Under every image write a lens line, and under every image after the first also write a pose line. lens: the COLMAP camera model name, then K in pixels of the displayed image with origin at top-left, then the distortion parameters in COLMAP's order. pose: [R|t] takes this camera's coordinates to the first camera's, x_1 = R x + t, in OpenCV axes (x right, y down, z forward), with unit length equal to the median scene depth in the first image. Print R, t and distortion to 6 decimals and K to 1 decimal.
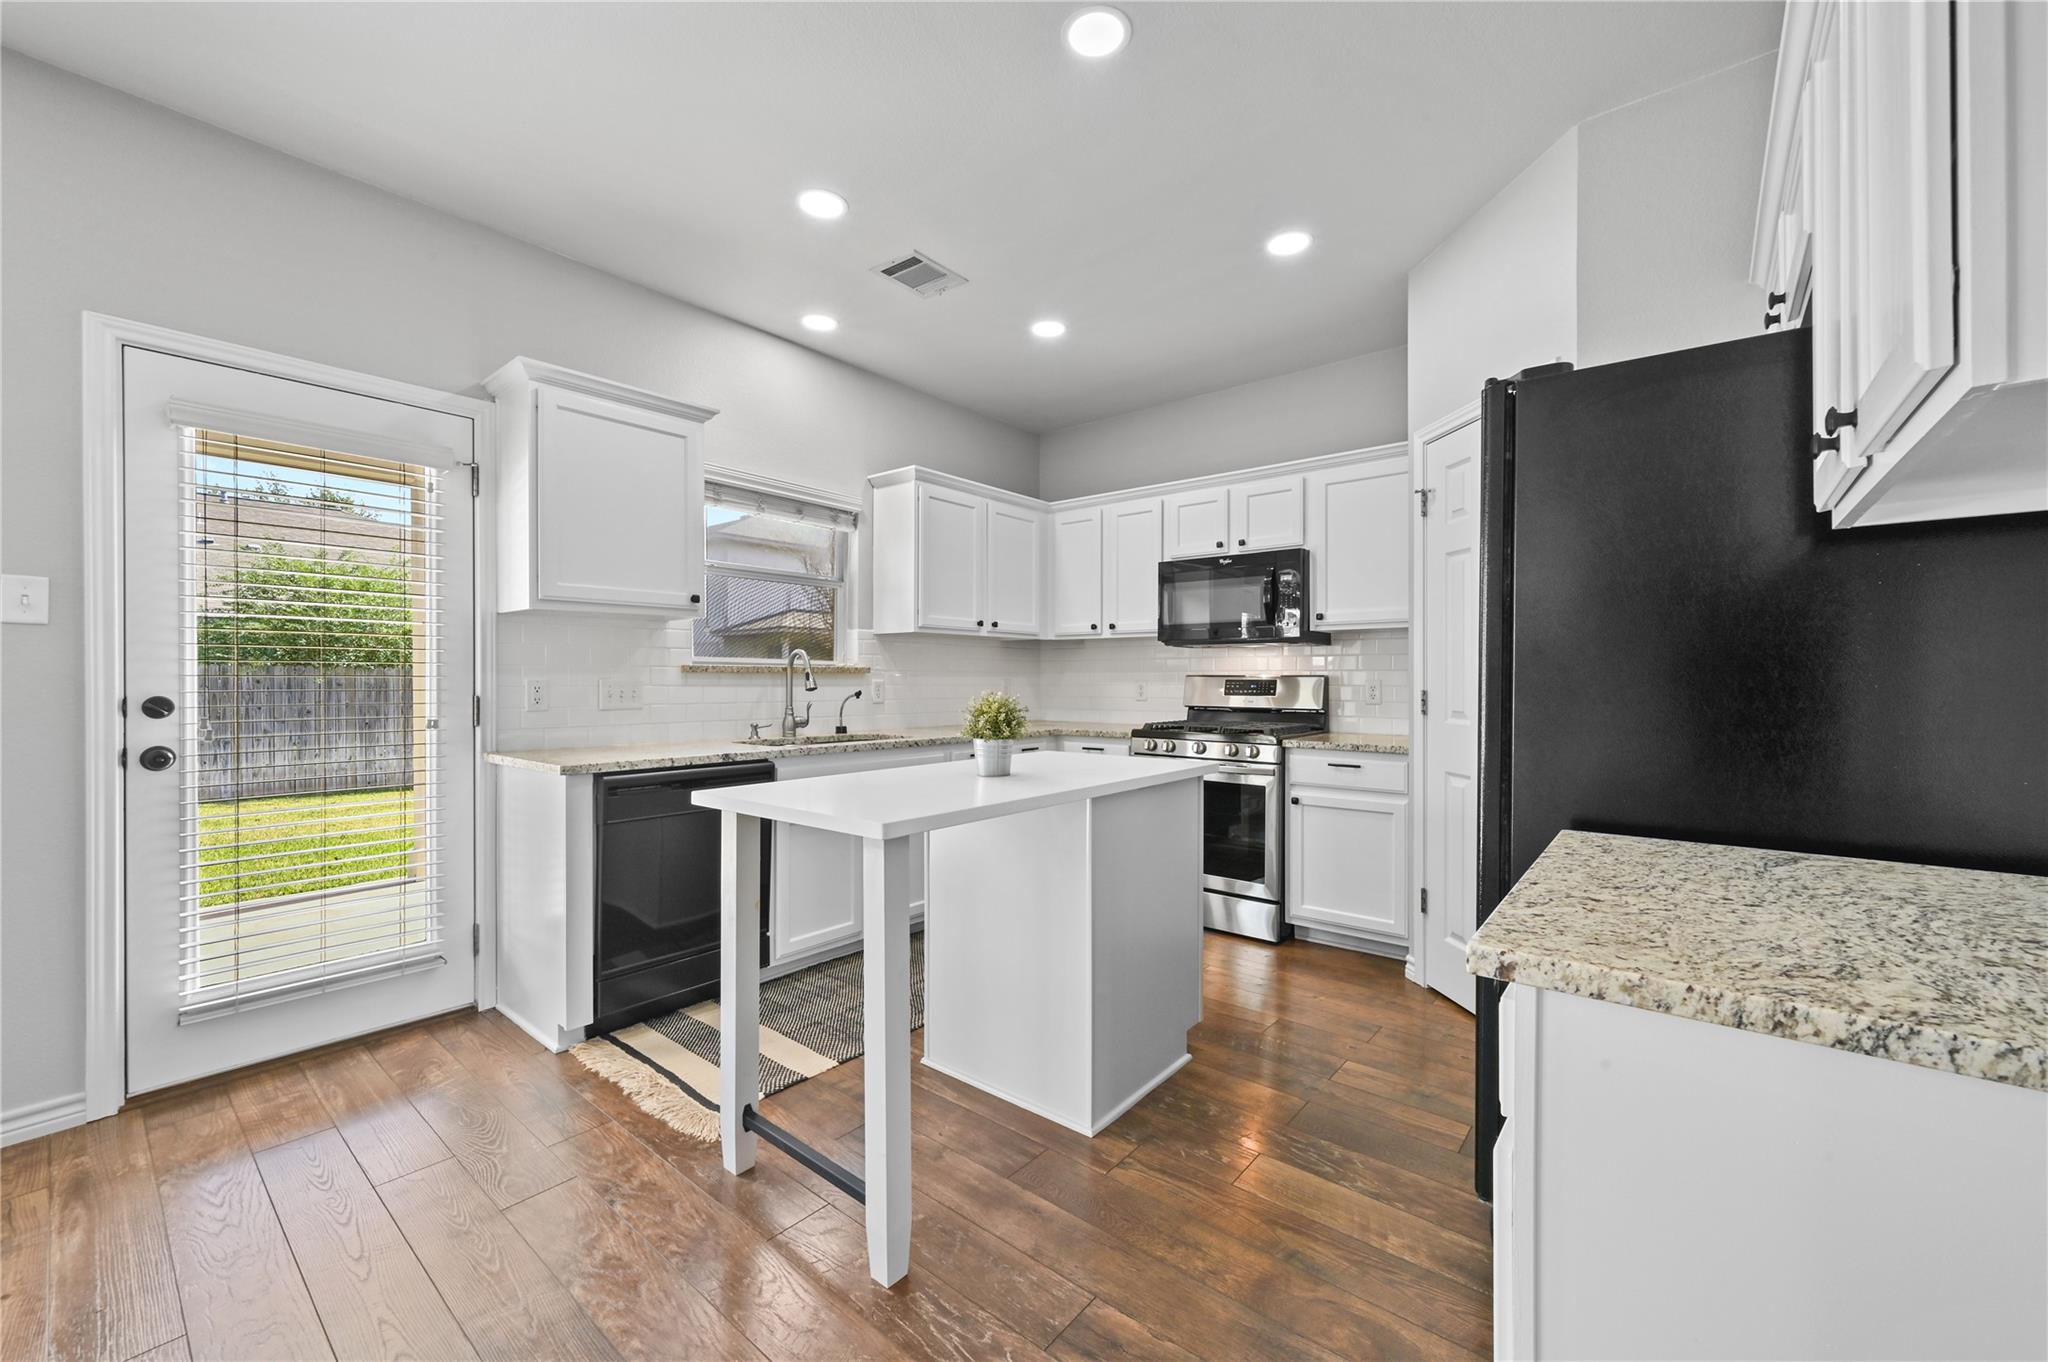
lens RADIAL K [[805.0, 0, 1033.0], [0, 805.0, 676.5], [0, 0, 1]] dist [-0.000618, 0.000670]
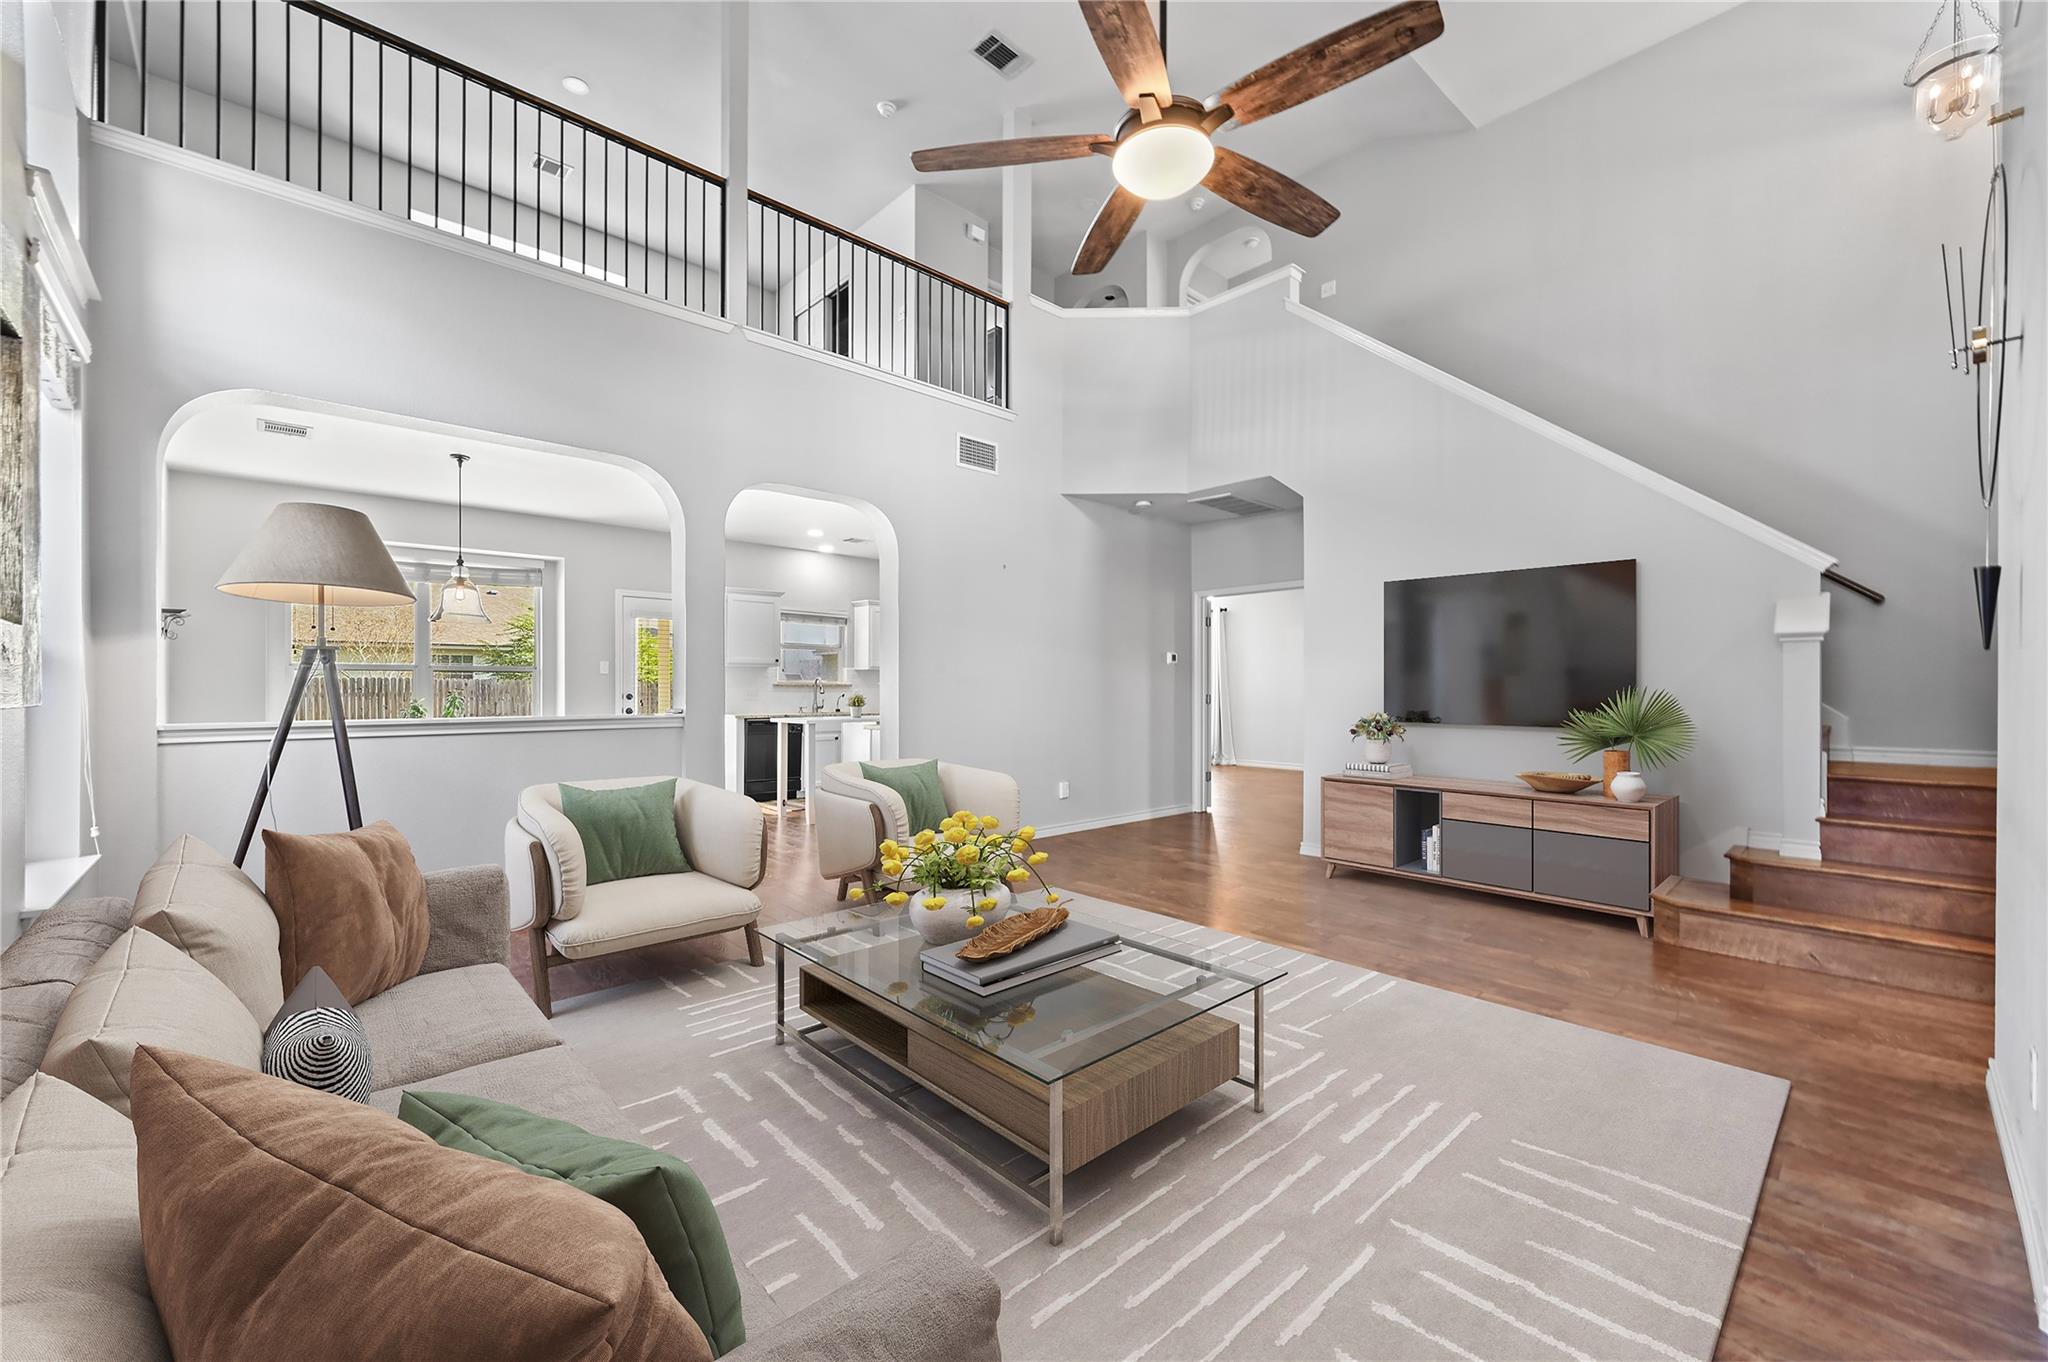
lens RADIAL K [[805.0, 0, 1020.9], [0, 805.0, 689.1], [0, 0, 1]] dist [-0.000618, 0.000670]
pose [[0.989374, -0.001344, -0.145387, 0.671601], [0.000867, 0.999994, -0.003346, 0.010794], [0.145391, 0.003185, 0.989369, -1.339240]]
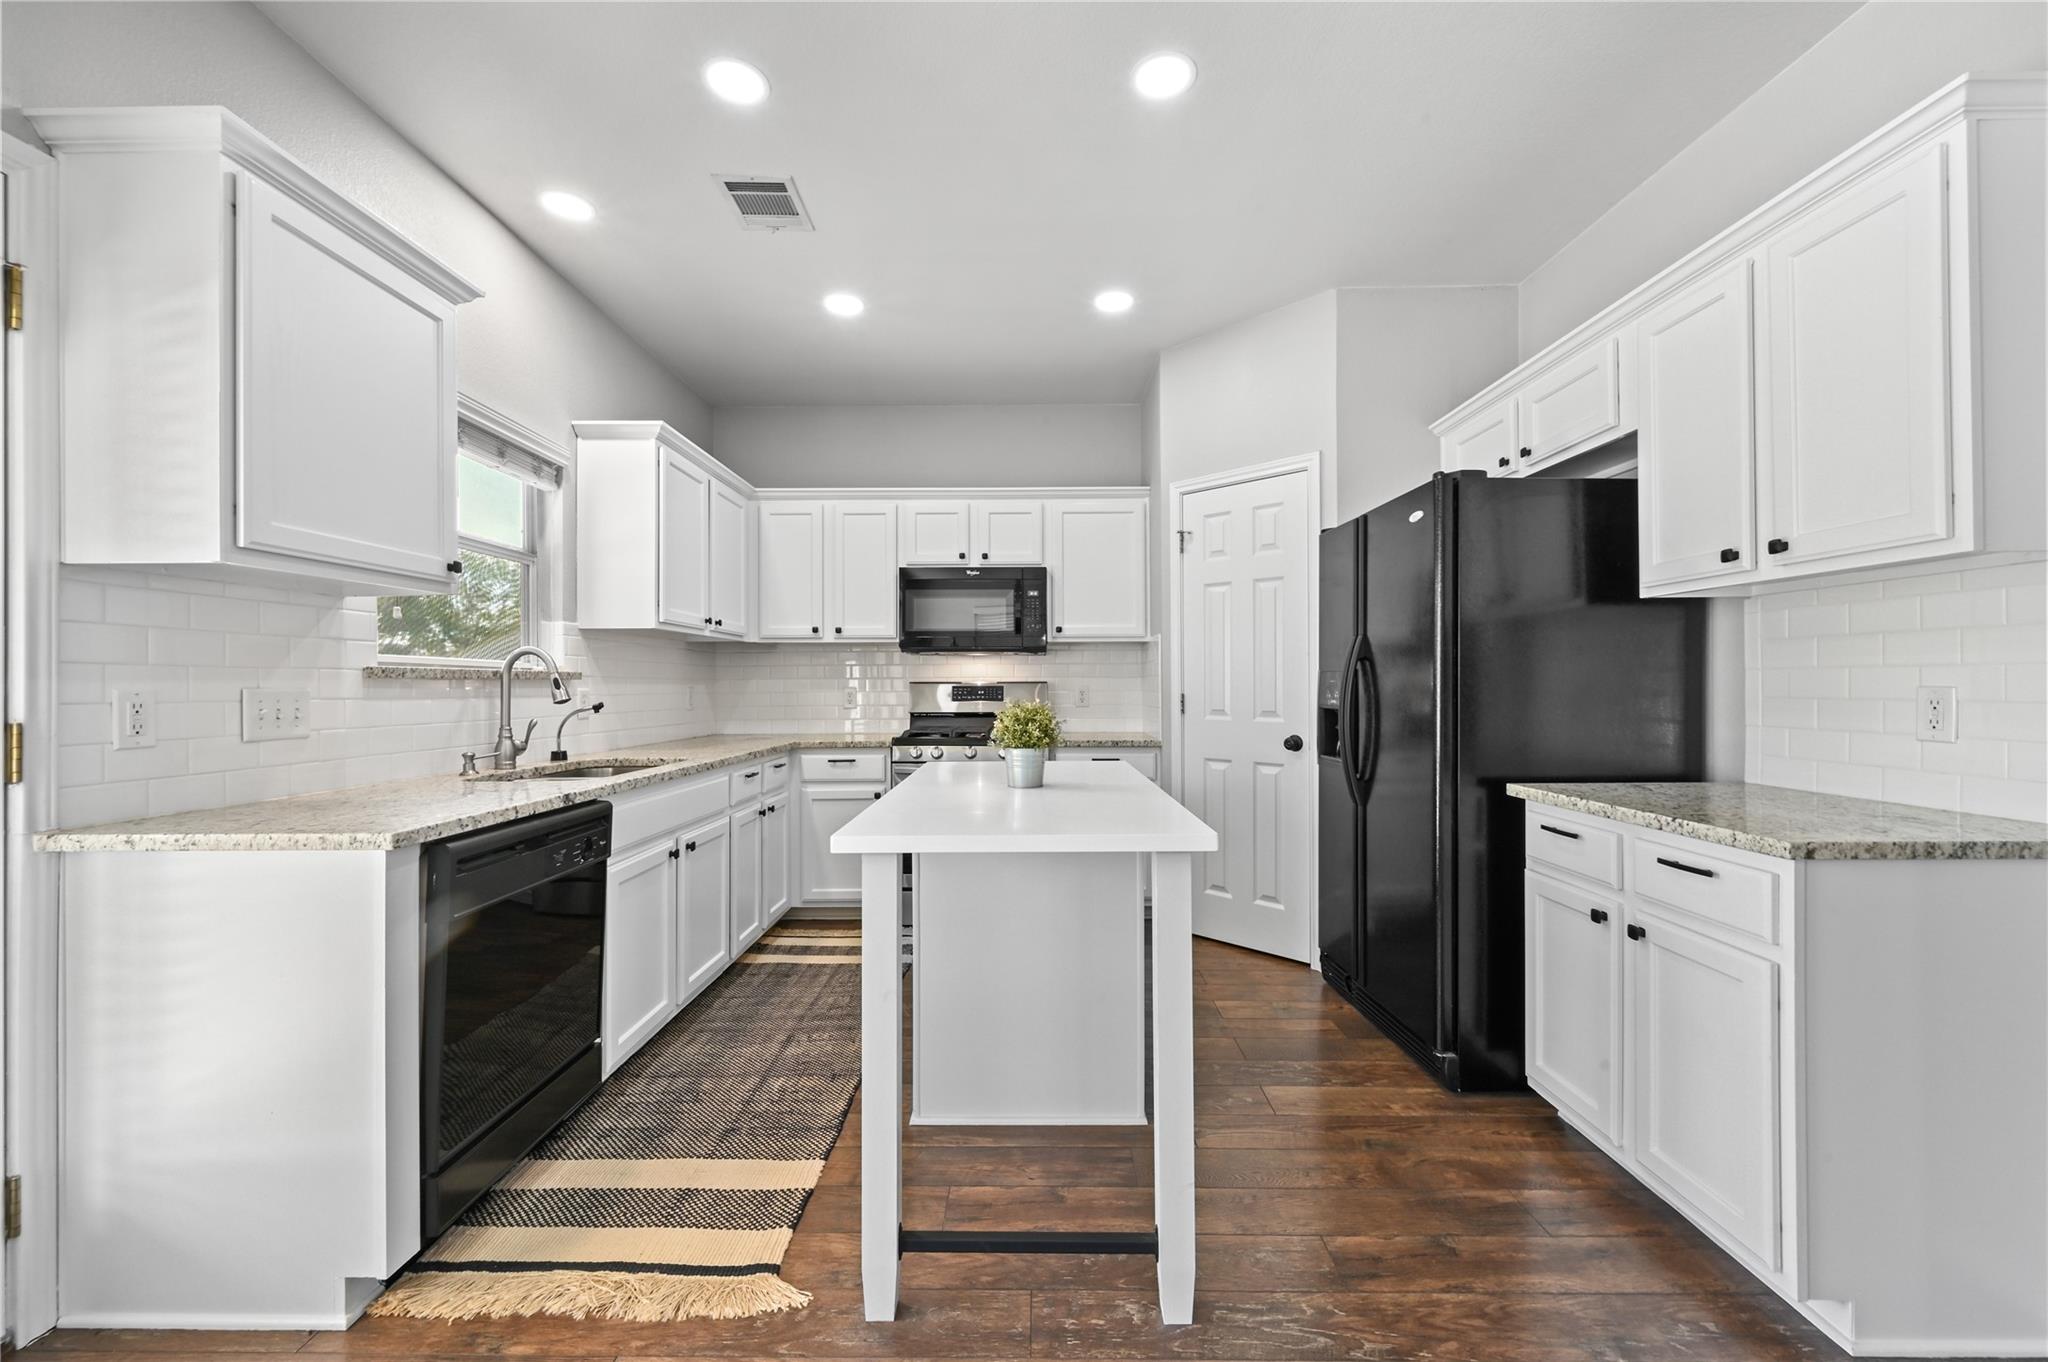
lens RADIAL K [[805.0, 0, 1021.1], [0, 805.0, 679.2], [0, 0, 1]] dist [-0.000618, 0.000670]
pose [[0.779713, 0.000845, 0.626136, -0.381779], [0.002862, 0.999984, -0.004912, 0.000298], [-0.626130, 0.005622, 0.779698, 0.154294]]
